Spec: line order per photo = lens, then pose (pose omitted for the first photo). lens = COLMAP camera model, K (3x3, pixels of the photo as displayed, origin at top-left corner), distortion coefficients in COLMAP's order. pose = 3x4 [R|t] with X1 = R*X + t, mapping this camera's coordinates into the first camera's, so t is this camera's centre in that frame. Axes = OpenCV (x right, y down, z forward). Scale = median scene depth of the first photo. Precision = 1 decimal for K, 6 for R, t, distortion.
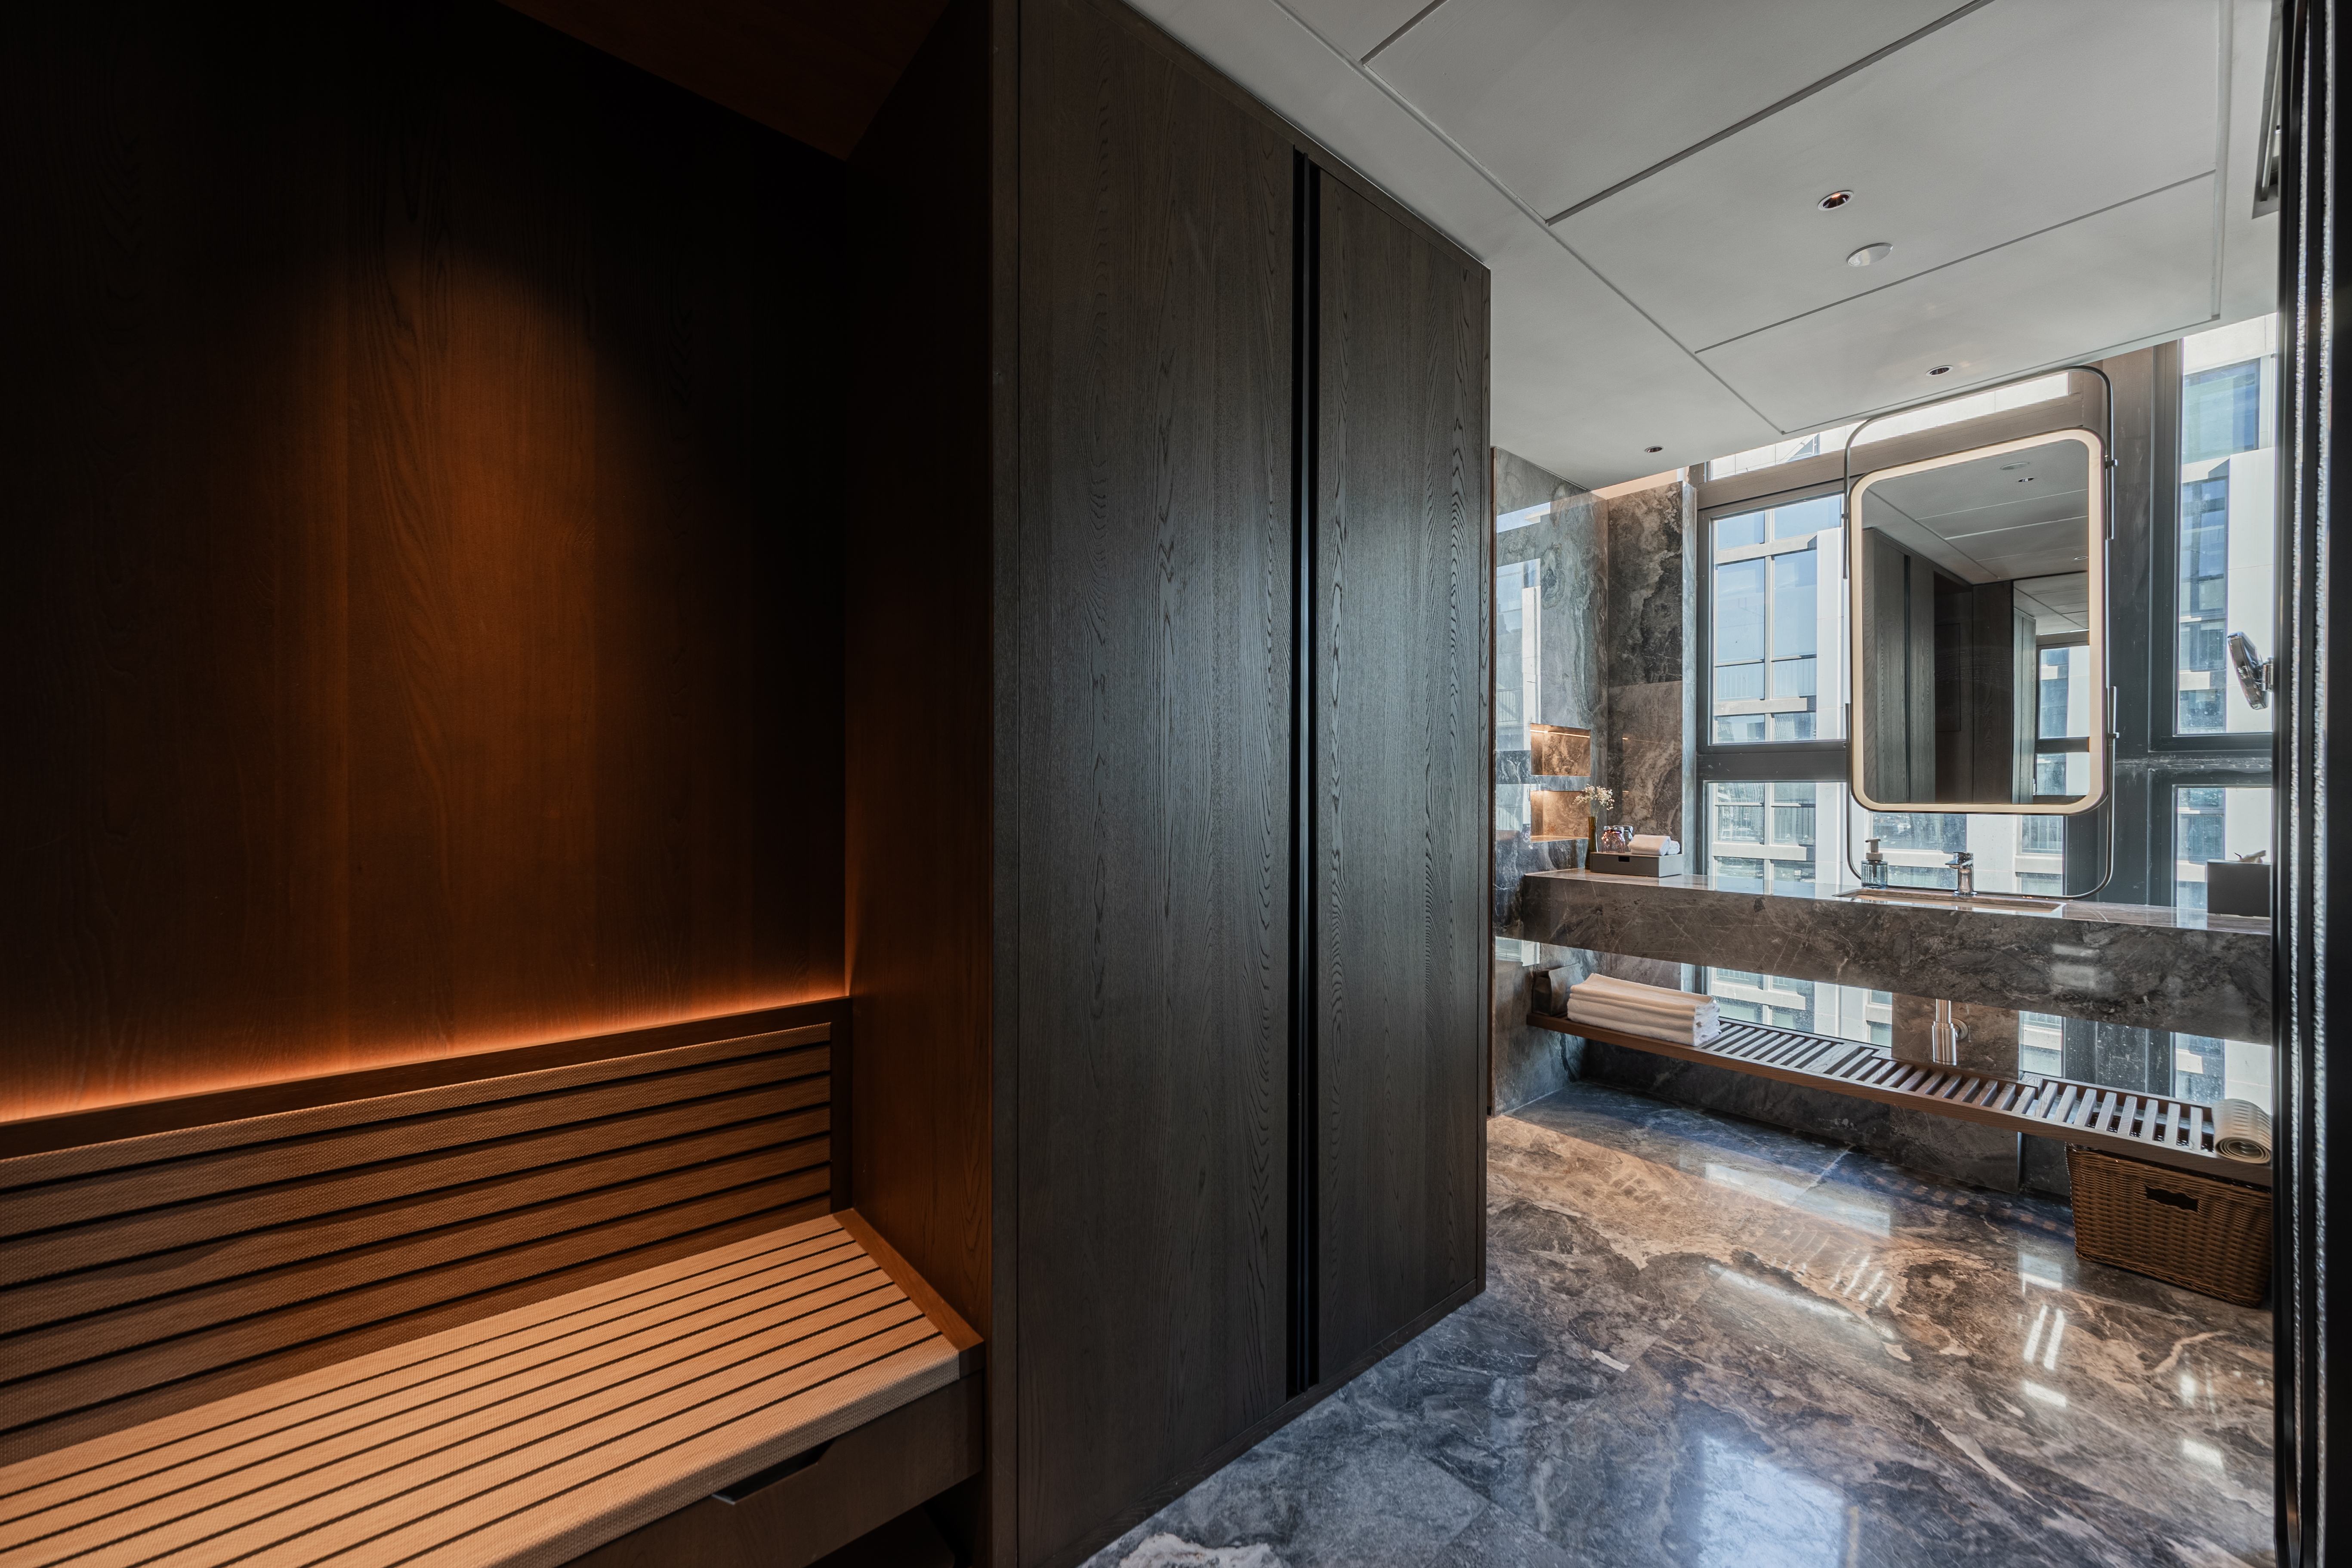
lens RADIAL K [[860.2, 0, 1179.6], [0, 860.2, 794.8], [0, 0, 1]] dist [0.000123, 0.000052]
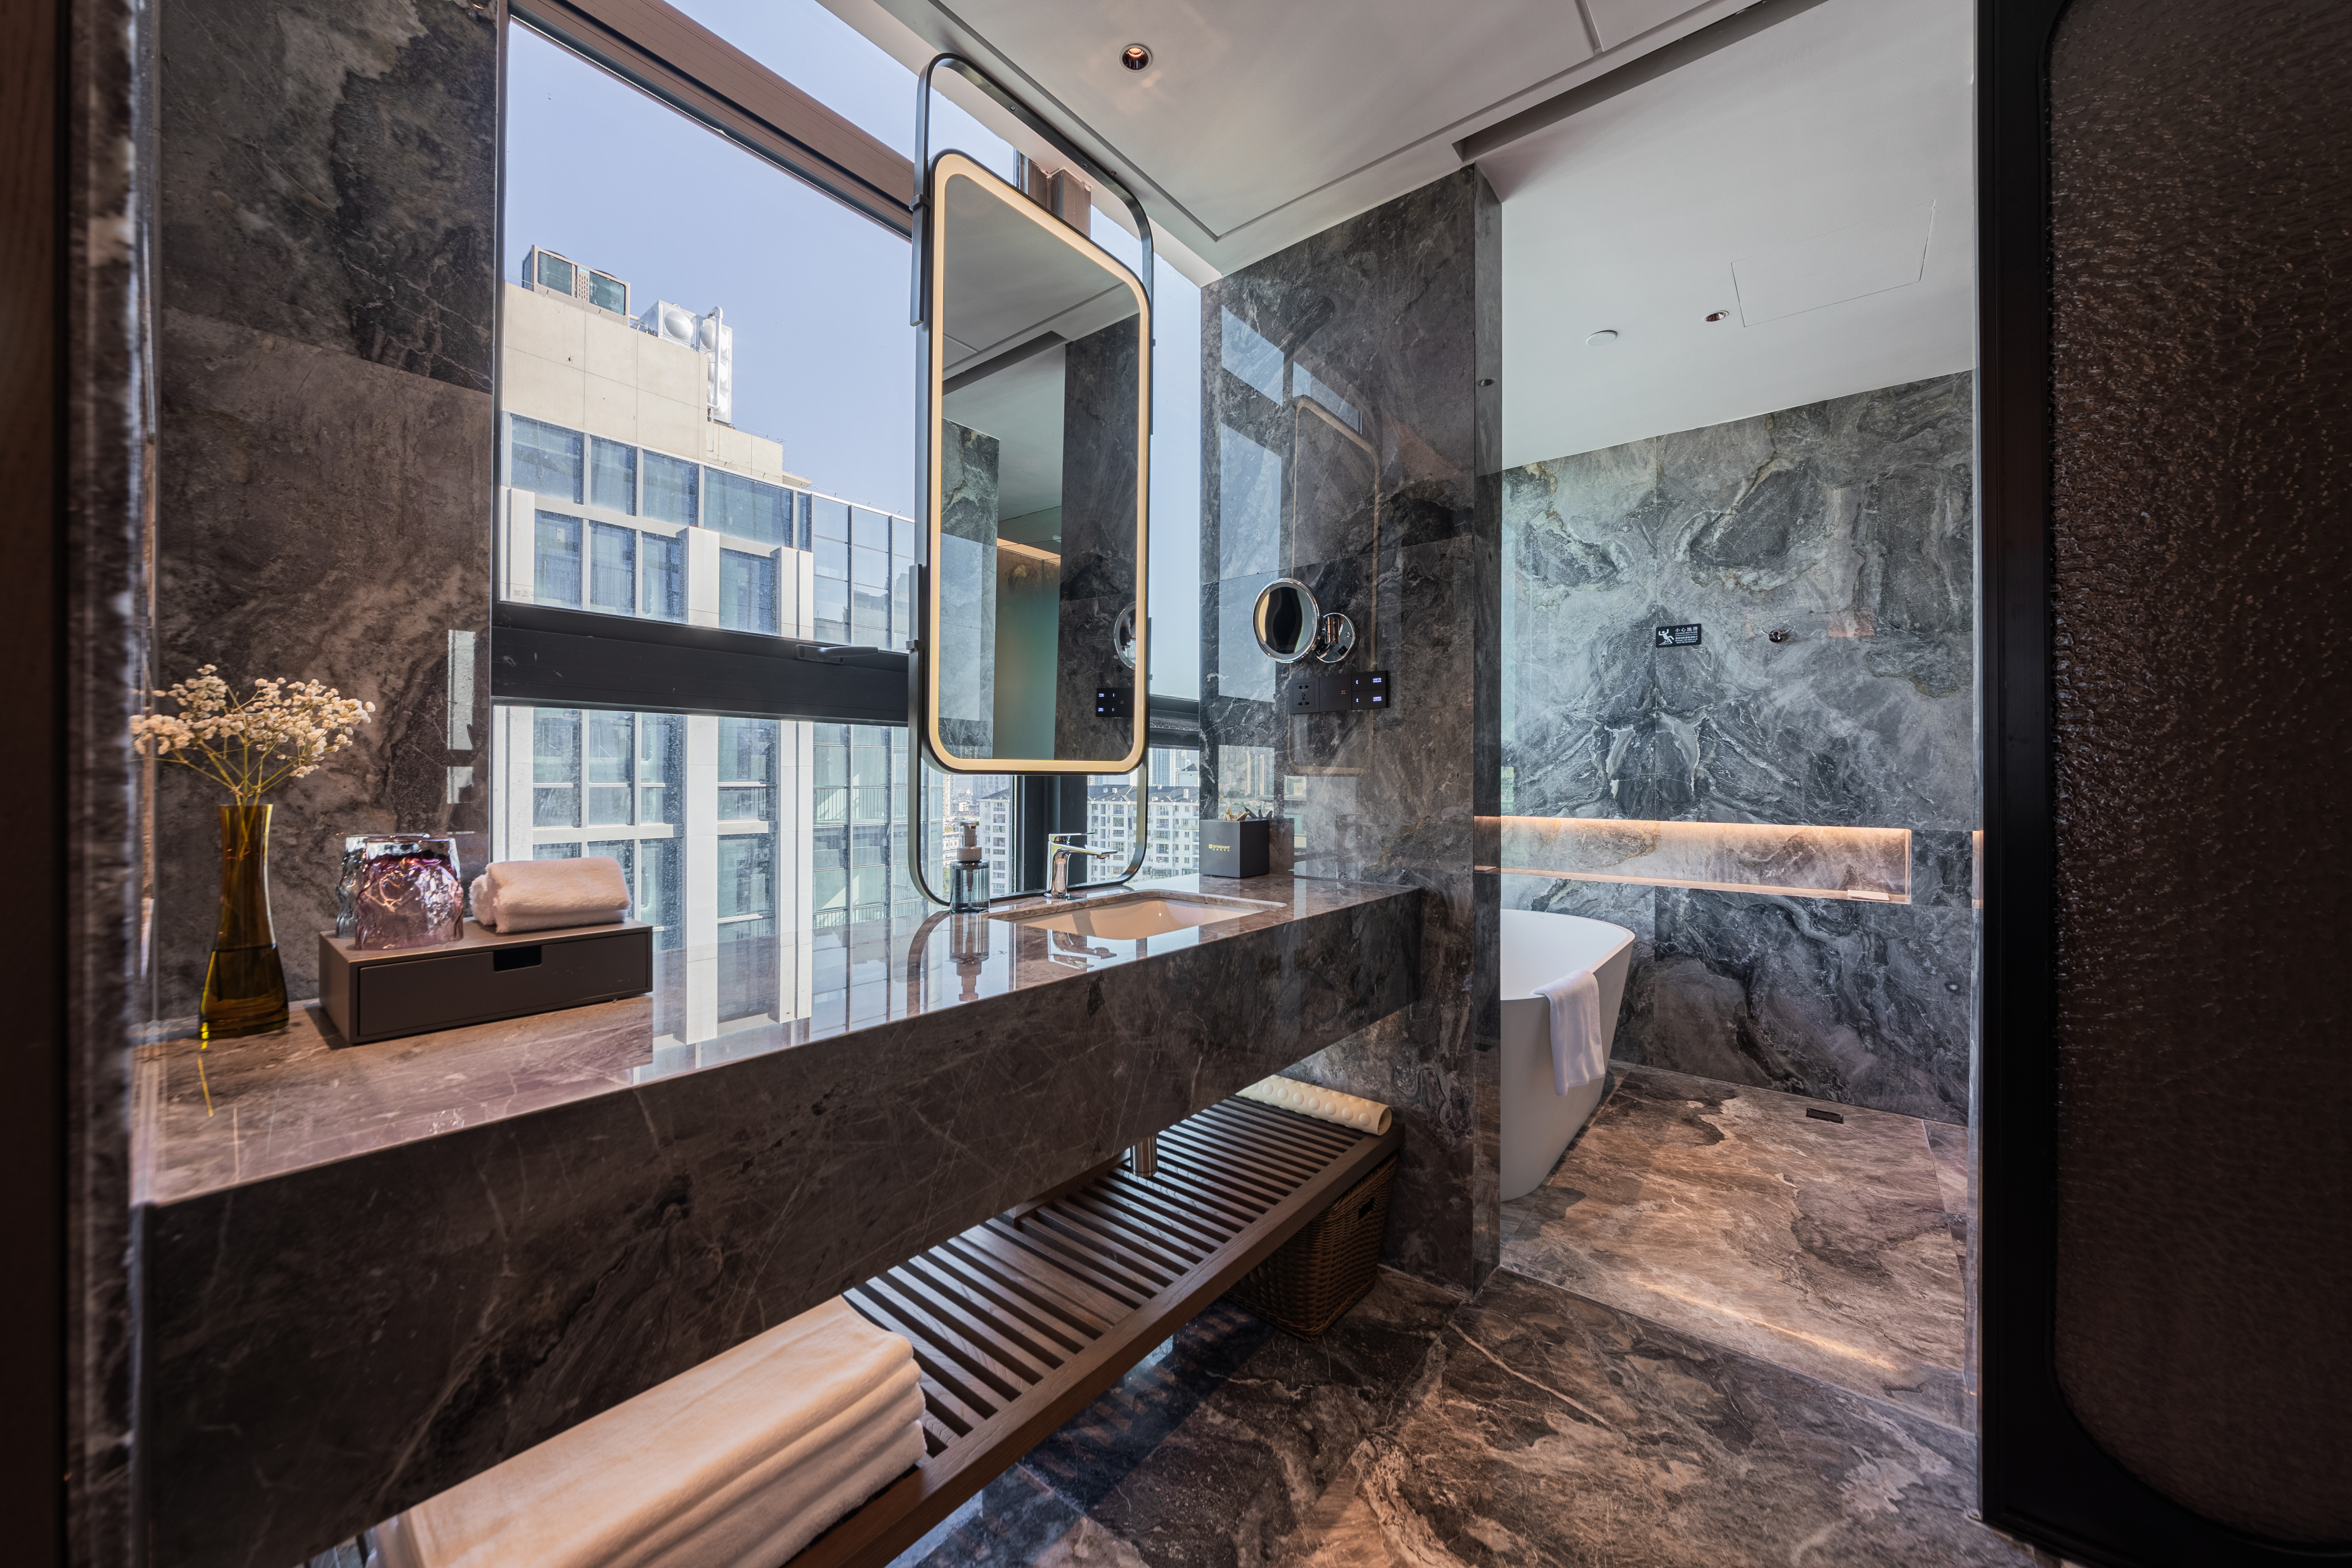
lens RADIAL K [[826.1, 0, 1176.0], [0, 826.1, 781.0], [0, 0, 1]] dist [-0.007705, -0.000078]
pose [[-0.190815, -0.003897, 0.981618, 0.260878], [-0.003023, 0.999990, 0.003383, 0.021099], [-0.981621, -0.002322, -0.190825, 0.970606]]
